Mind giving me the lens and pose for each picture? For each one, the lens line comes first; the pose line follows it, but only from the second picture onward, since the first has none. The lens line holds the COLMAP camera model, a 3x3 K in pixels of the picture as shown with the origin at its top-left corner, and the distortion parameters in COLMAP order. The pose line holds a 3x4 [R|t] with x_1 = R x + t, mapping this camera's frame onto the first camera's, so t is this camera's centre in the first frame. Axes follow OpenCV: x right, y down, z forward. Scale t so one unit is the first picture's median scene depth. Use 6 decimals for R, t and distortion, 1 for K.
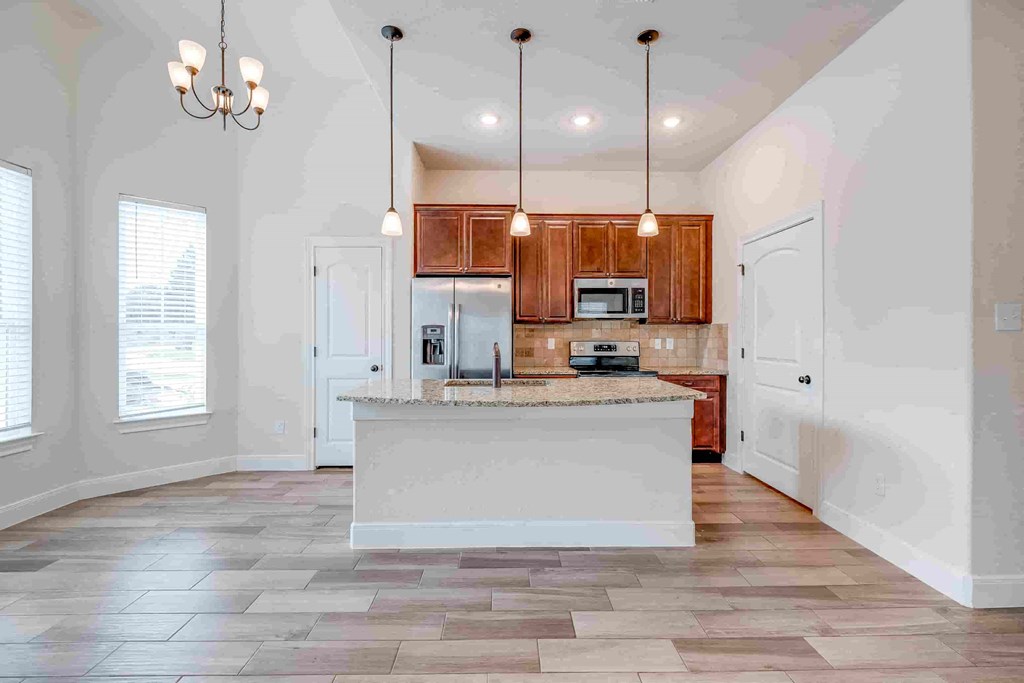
lens RADIAL K [[448.4, 0, 513.5], [0, 448.4, 335.1], [0, 0, 1]] dist [-0.002204, 0.000411]
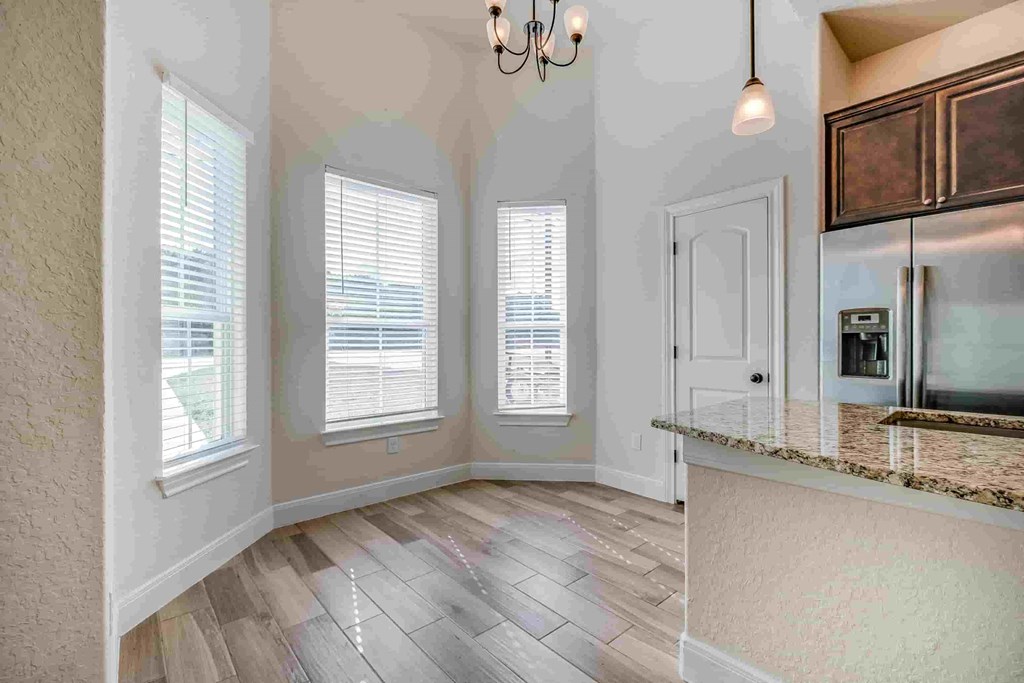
lens RADIAL K [[448.4, 0, 512.2], [0, 448.4, 342.4], [0, 0, 1]] dist [-0.002204, 0.000411]
pose [[0.647940, -0.002521, -0.761687, -0.034117], [0.003149, 0.999995, -0.000631, 0.019973], [0.761685, -0.001989, 0.647945, 0.285827]]
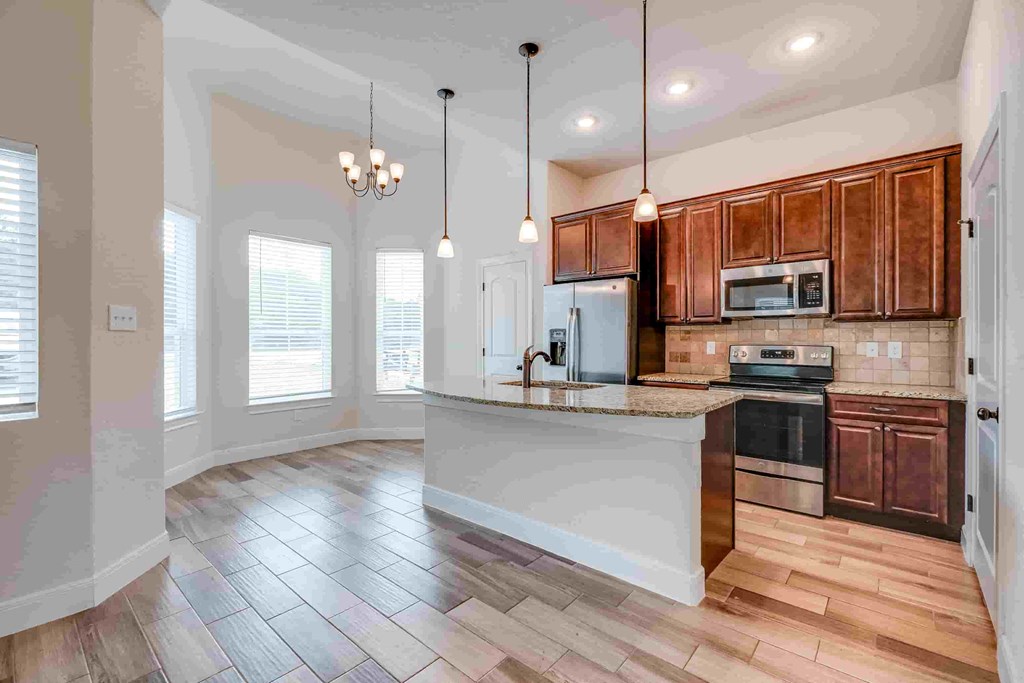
lens RADIAL K [[448.4, 0, 513.9], [0, 448.4, 339.1], [0, 0, 1]] dist [-0.002204, 0.000411]
pose [[0.744039, -0.001591, -0.668135, 0.454971], [0.003214, 0.999994, 0.001197, 0.000780], [0.668129, -0.003038, 0.744040, 0.135994]]
